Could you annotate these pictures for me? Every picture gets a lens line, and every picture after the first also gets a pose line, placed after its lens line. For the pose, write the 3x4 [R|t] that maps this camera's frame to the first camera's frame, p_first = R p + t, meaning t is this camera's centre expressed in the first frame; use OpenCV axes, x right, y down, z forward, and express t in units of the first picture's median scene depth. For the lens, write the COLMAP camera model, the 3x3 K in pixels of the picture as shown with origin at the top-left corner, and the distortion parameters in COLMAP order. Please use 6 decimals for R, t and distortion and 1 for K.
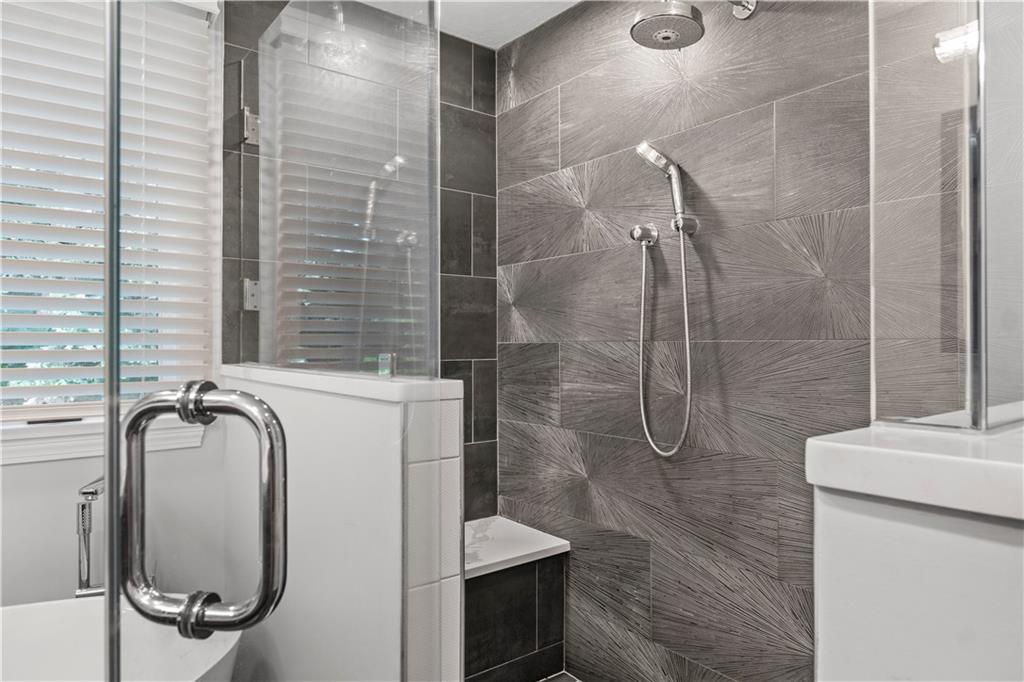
lens RADIAL K [[645.5, 0, 513.4], [0, 645.5, 338.0], [0, 0, 1]] dist [0.002576, 0.000873]
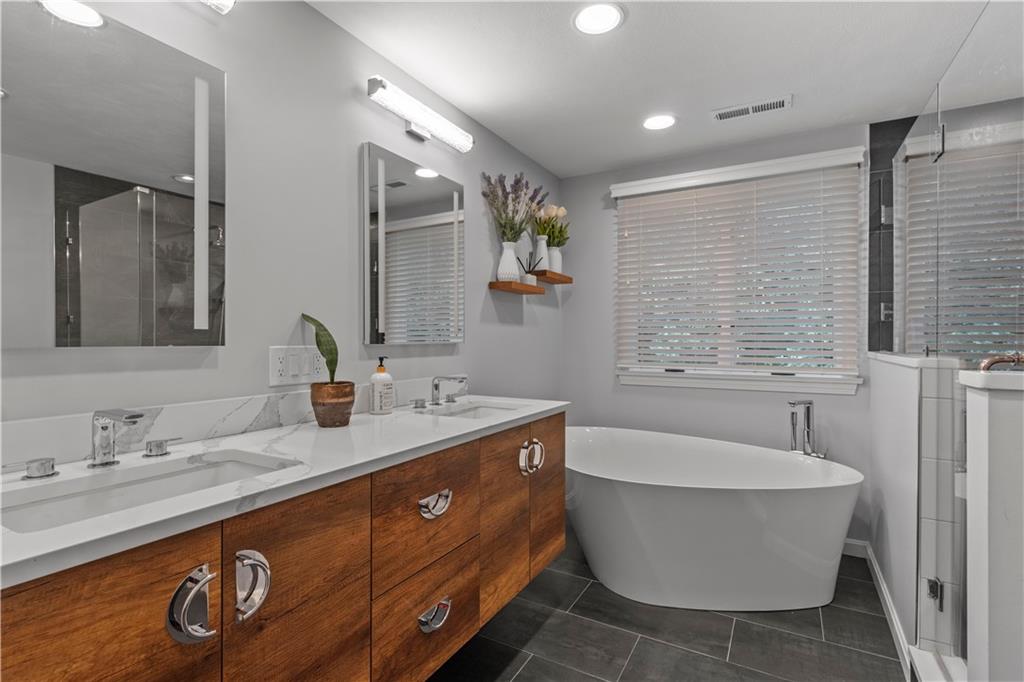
lens RADIAL K [[487.6, 0, 513.1], [0, 487.6, 340.4], [0, 0, 1]] dist [-0.001049, -0.000389]
pose [[0.375090, -0.001176, -0.926988, 0.436508], [0.006123, 0.999981, 0.001209, 0.002239], [0.926968, -0.006130, 0.375090, -0.430896]]
